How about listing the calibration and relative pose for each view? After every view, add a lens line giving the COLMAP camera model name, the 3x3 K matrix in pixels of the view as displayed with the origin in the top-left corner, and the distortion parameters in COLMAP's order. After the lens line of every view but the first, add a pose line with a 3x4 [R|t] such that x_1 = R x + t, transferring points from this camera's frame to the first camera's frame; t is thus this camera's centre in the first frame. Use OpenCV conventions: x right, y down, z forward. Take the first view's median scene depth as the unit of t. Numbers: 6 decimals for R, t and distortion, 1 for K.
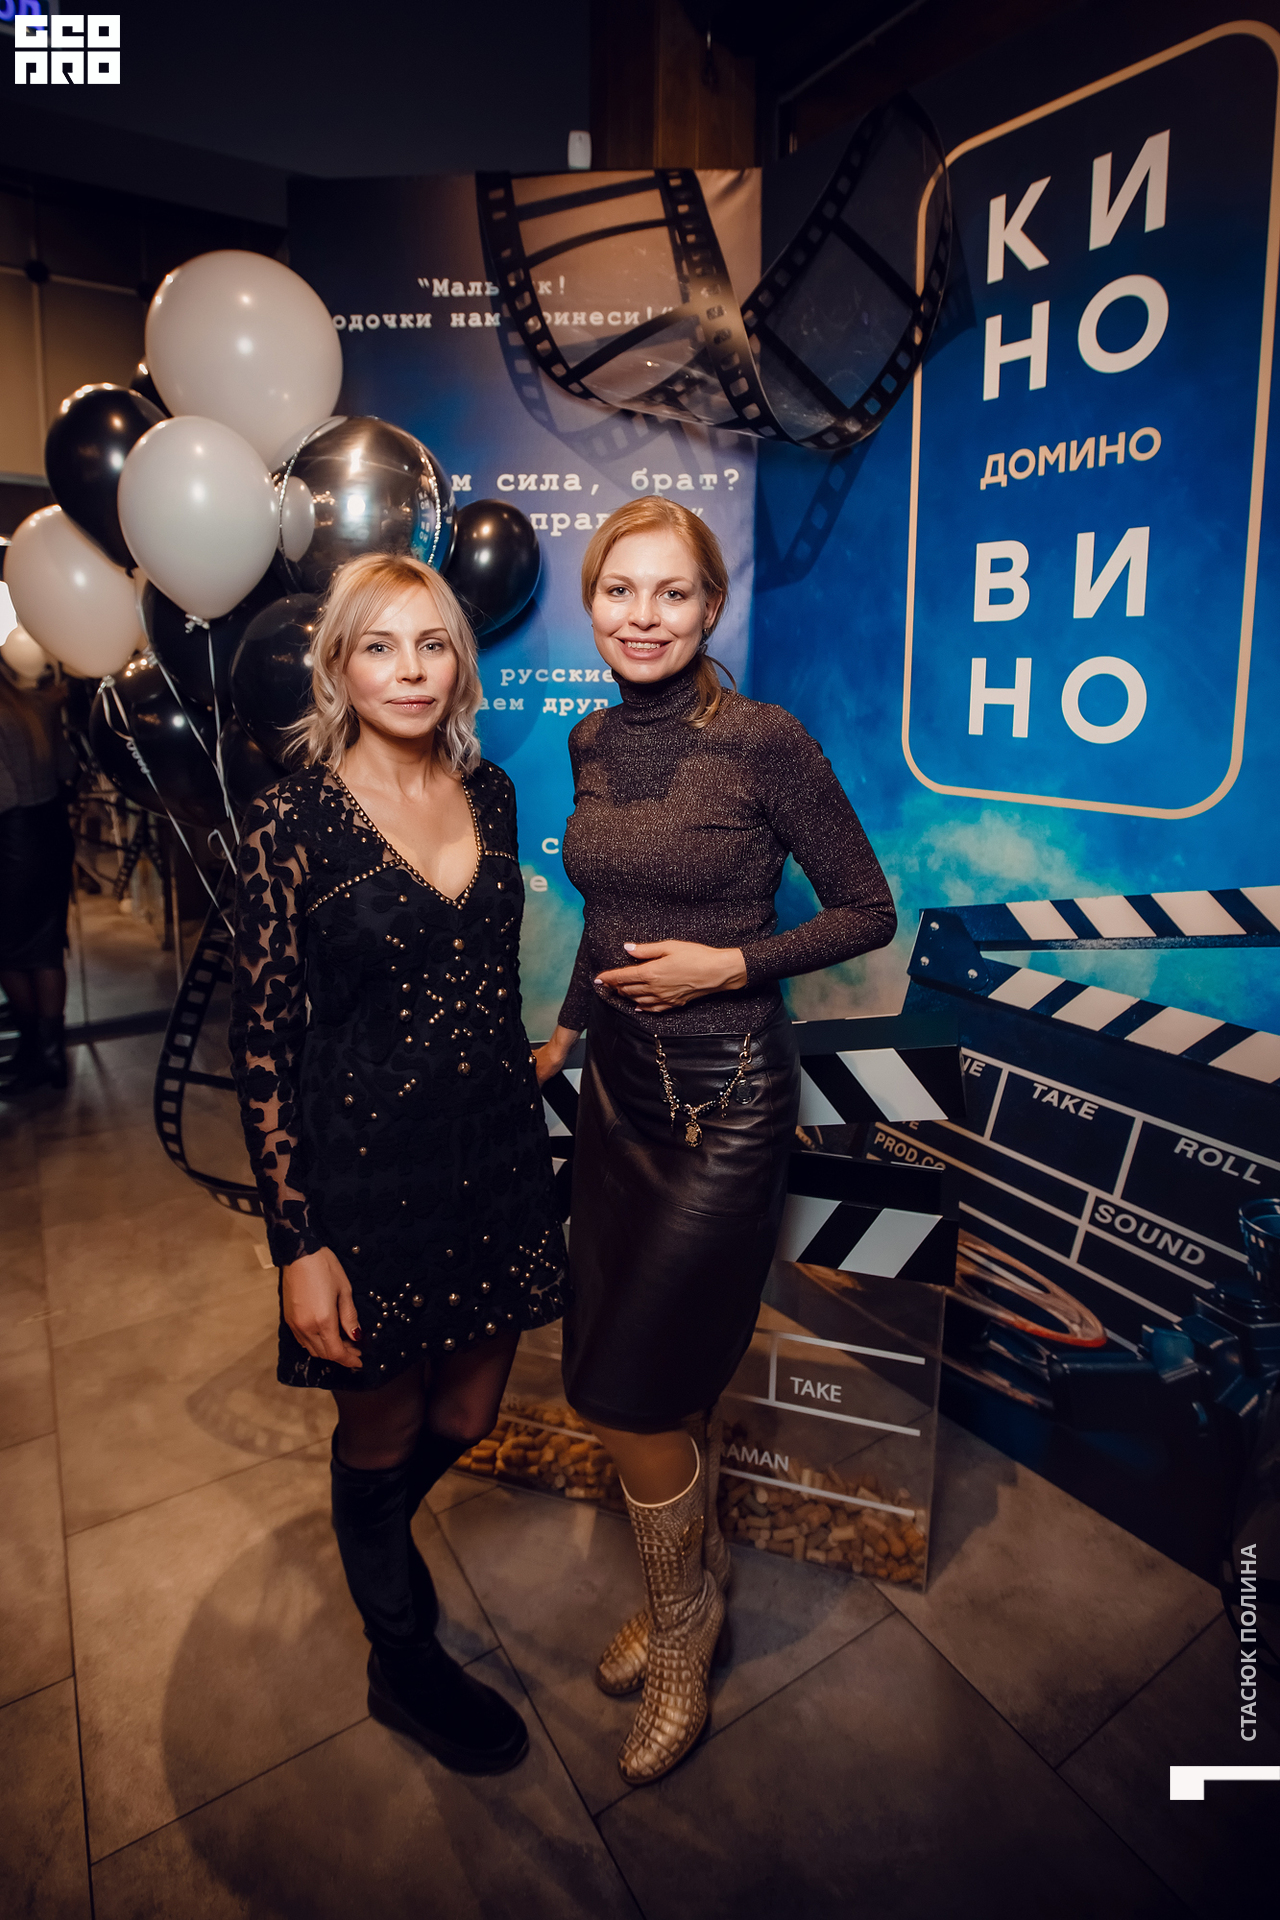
lens RADIAL K [[1005.0, 0, 631.4], [0, 1005.0, 817.2], [0, 0, 1]] dist [-0.056774, 0.027125]
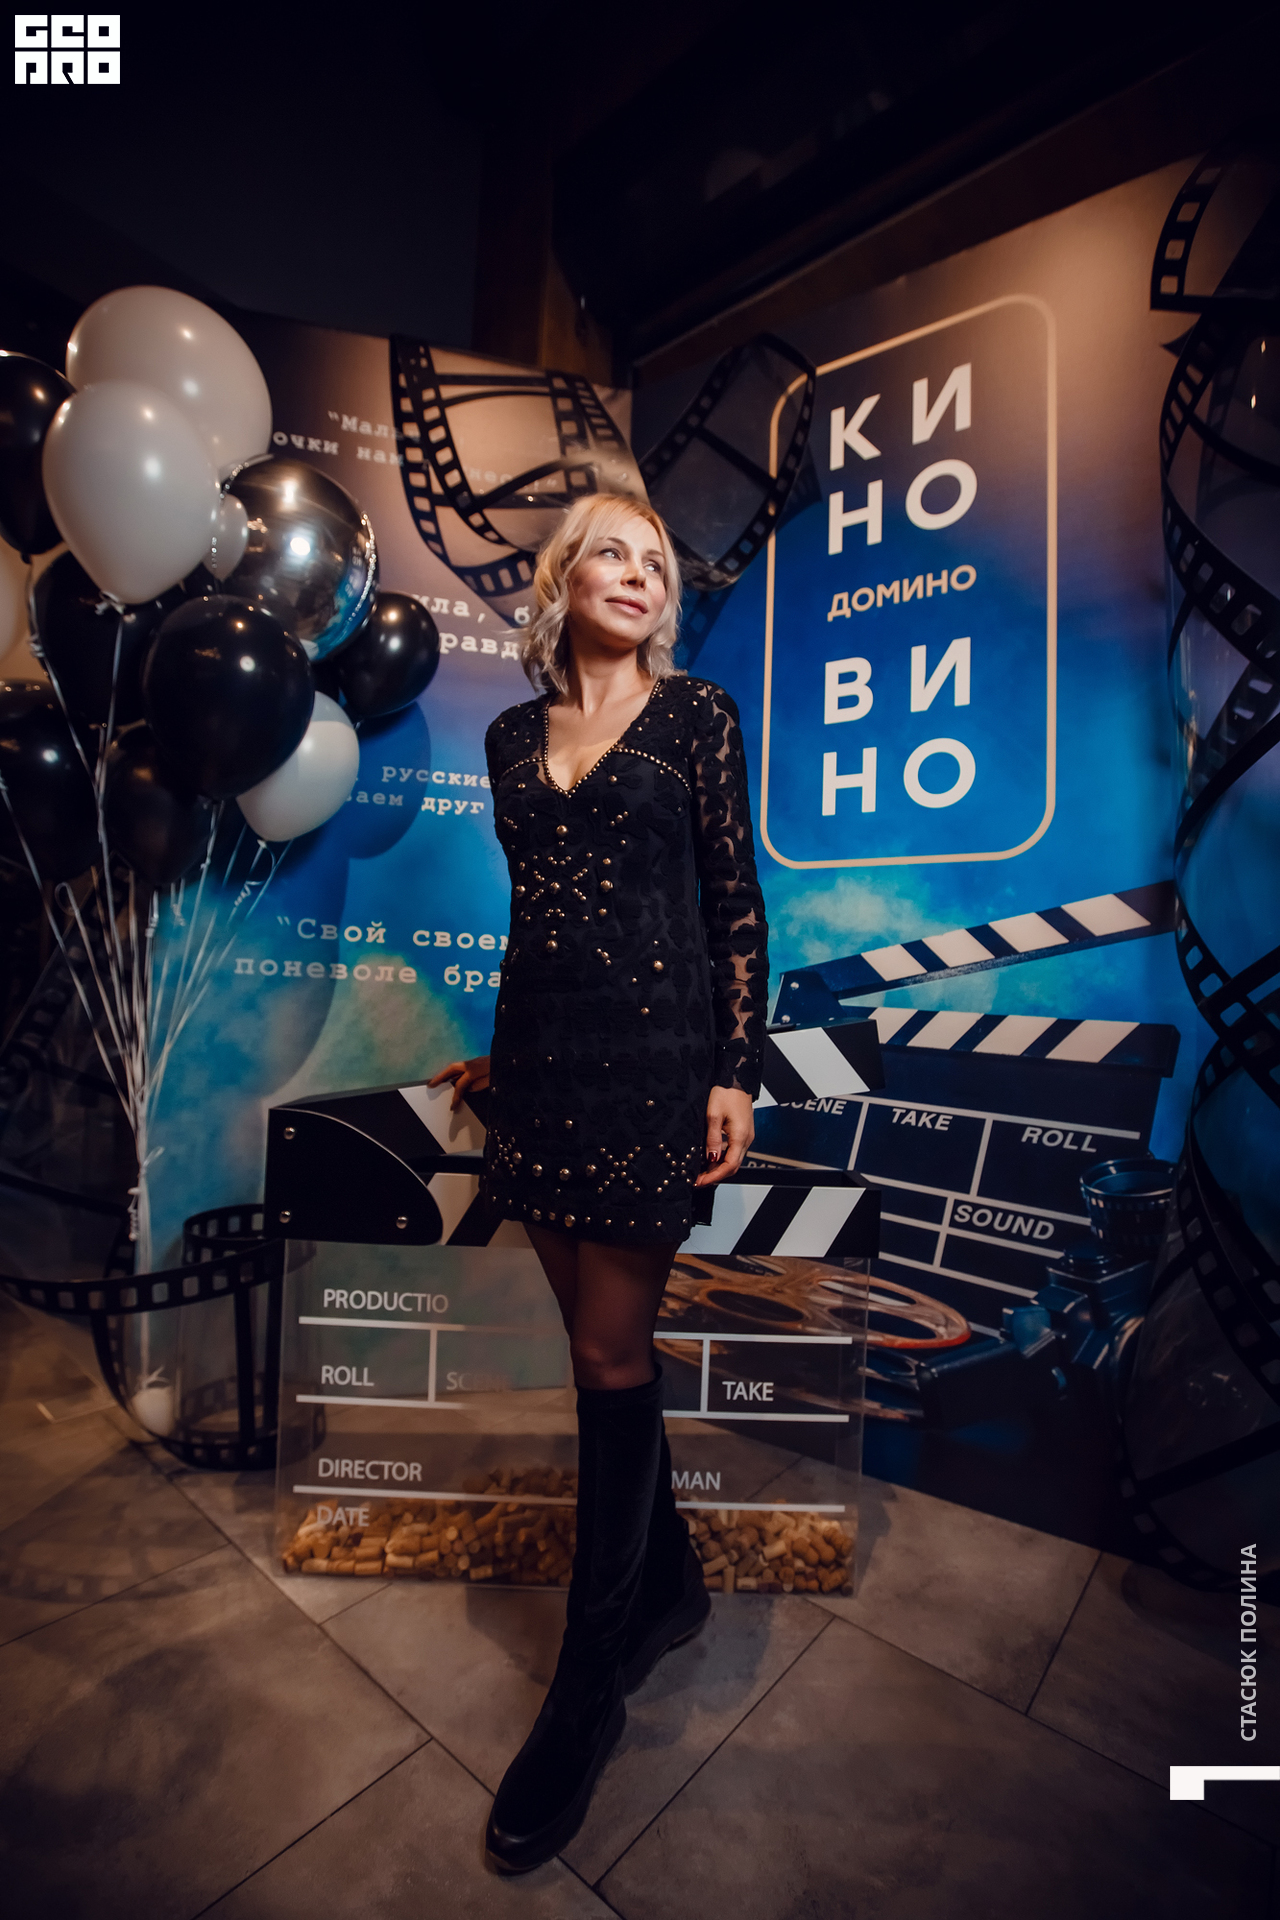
lens RADIAL K [[864.4, 0, 638.6], [0, 864.4, 966.7], [0, 0, 1]] dist [-0.057783, 0.026672]
pose [[0.950833, 0.043211, 0.306674, -0.187848], [0.009168, 0.985857, -0.167336, 0.280470], [-0.309567, 0.161920, 0.936990, 0.147359]]
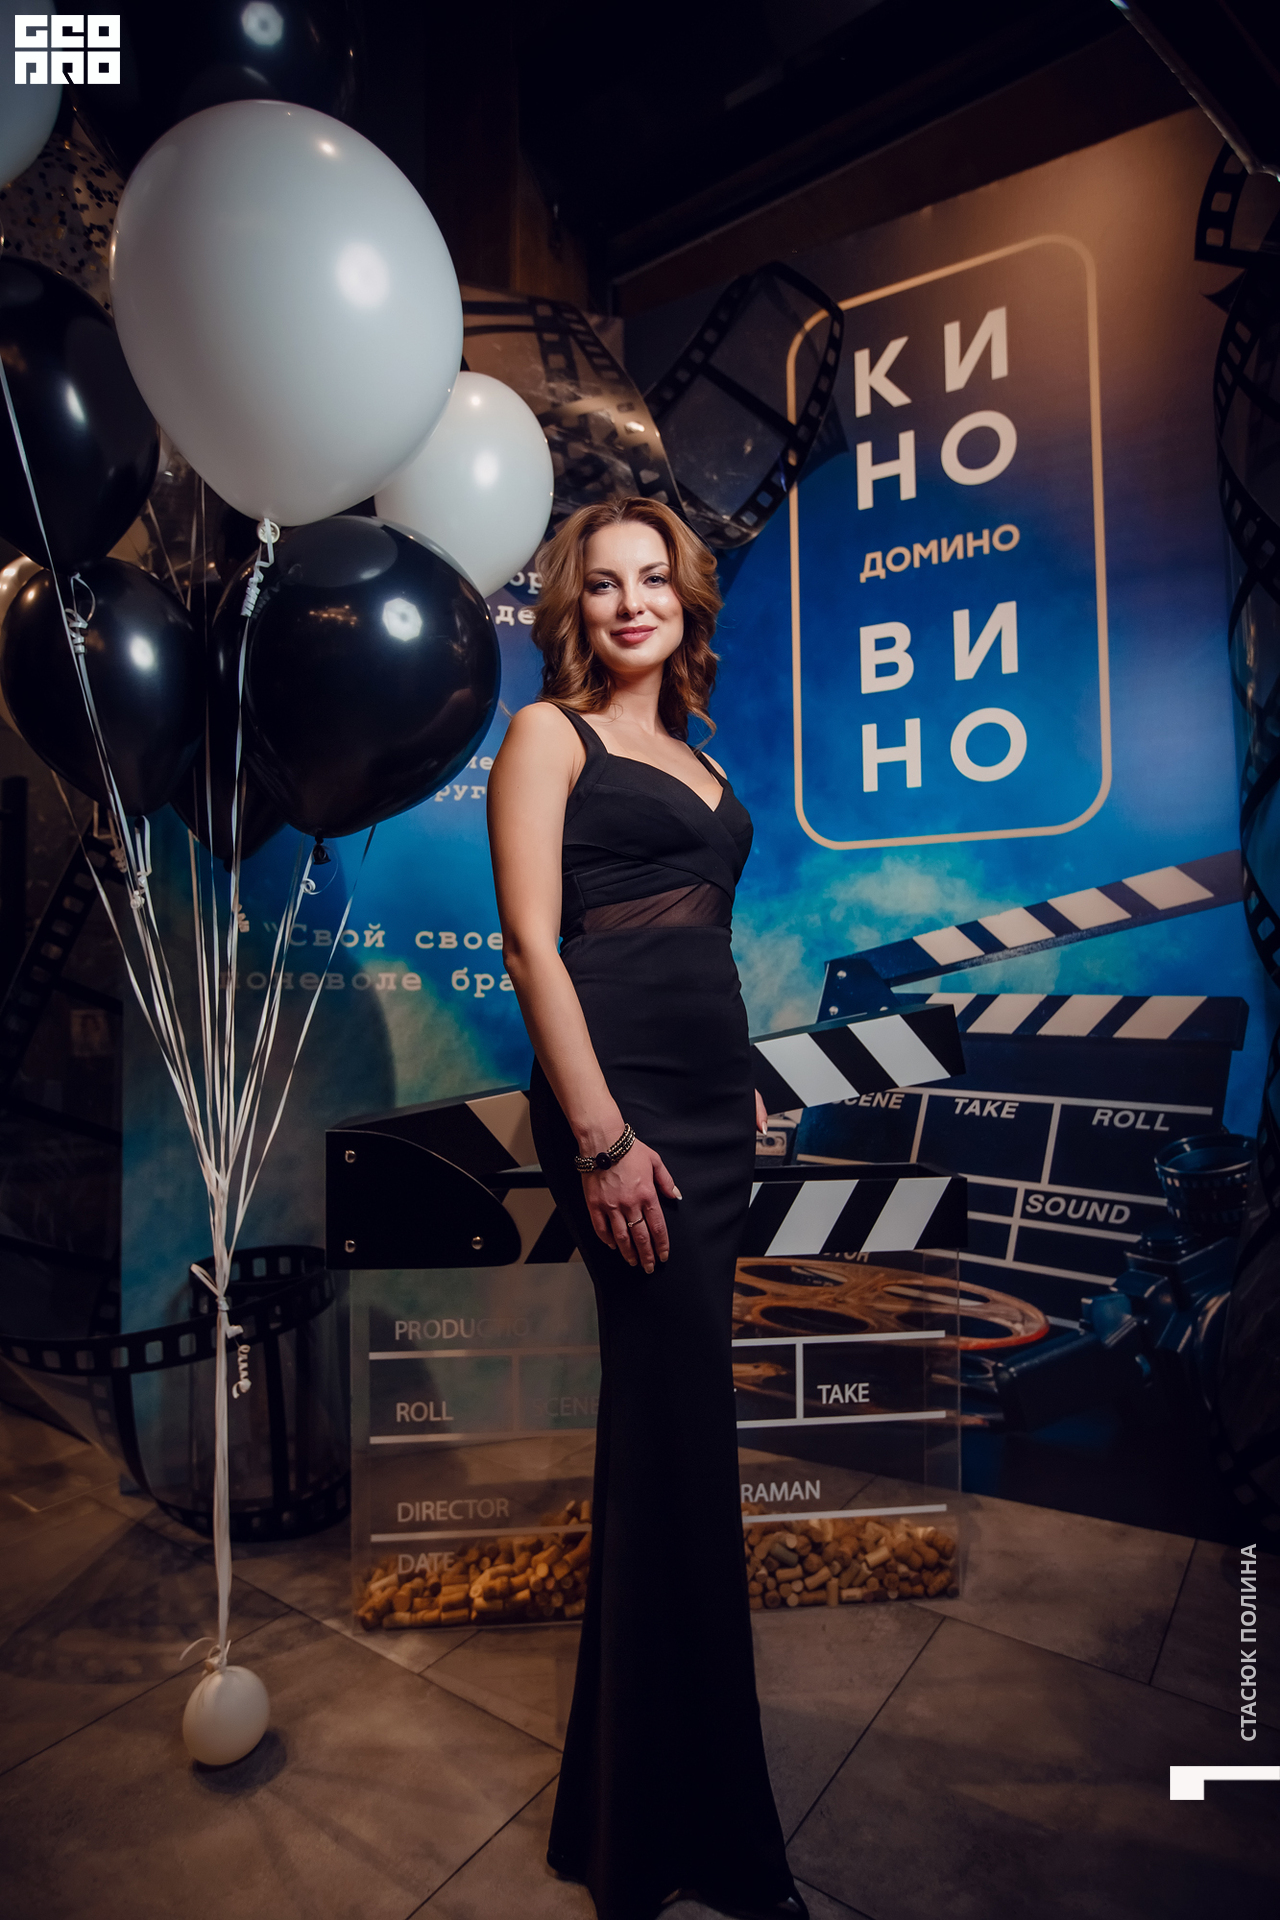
lens RADIAL K [[1056.2, 0, 638.4], [0, 1056.2, 964.9], [0, 0, 1]] dist [-0.047774, 0.039486]
pose [[0.923616, 0.000234, 0.383320, -0.366587], [0.065586, 0.985157, -0.158630, 0.294481], [-0.377667, 0.171654, 0.909892, 0.065426]]
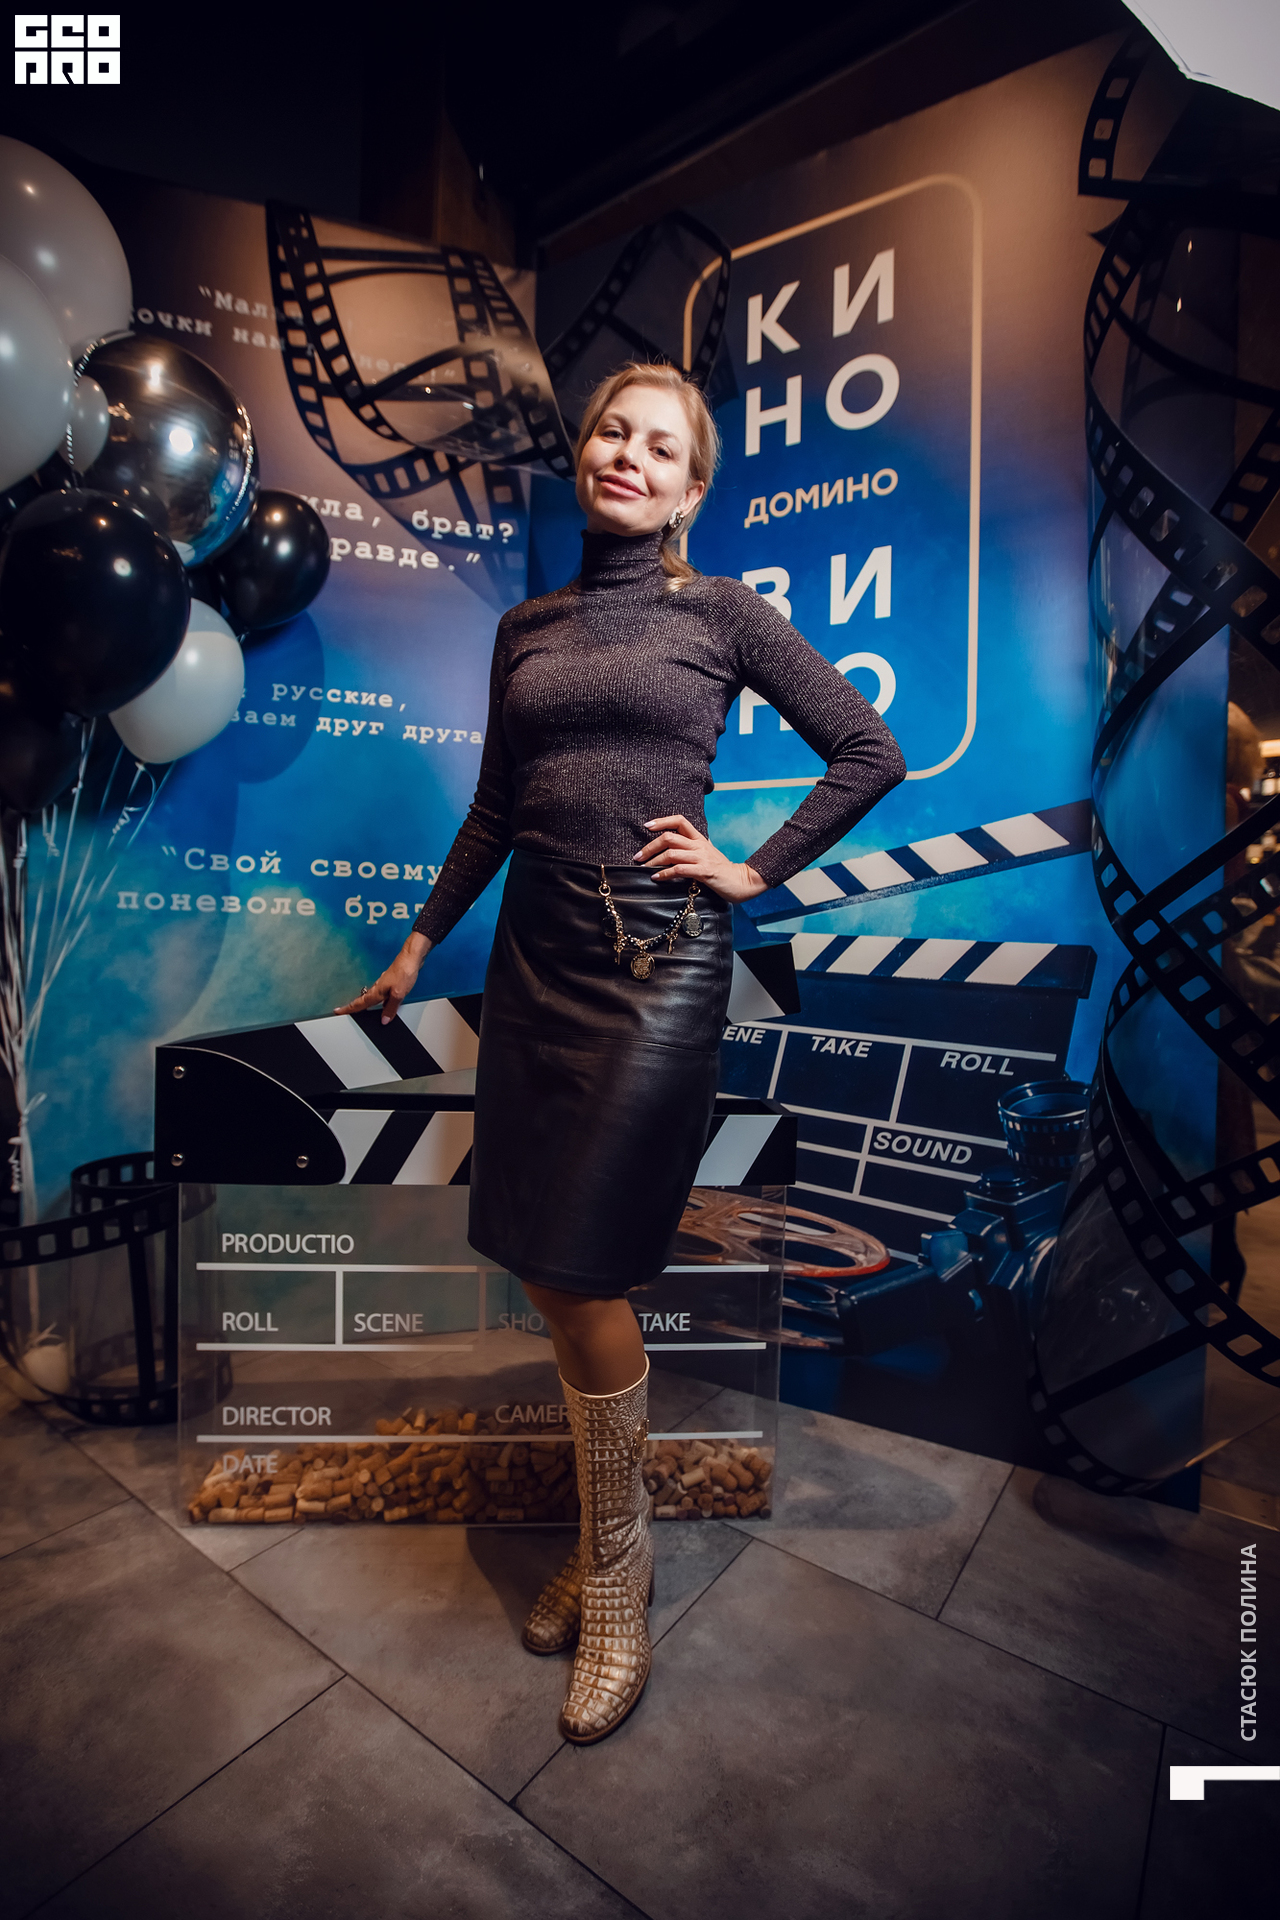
lens RADIAL K [[902.1, 0, 614.7], [0, 902.1, 952.7], [0, 0, 1]] dist [-0.057284, 0.026477]
pose [[0.931644, 0.012112, 0.363171, -0.174451], [0.030920, 0.993177, -0.112445, 0.292472], [-0.362055, 0.115988, 0.924913, 0.143169]]
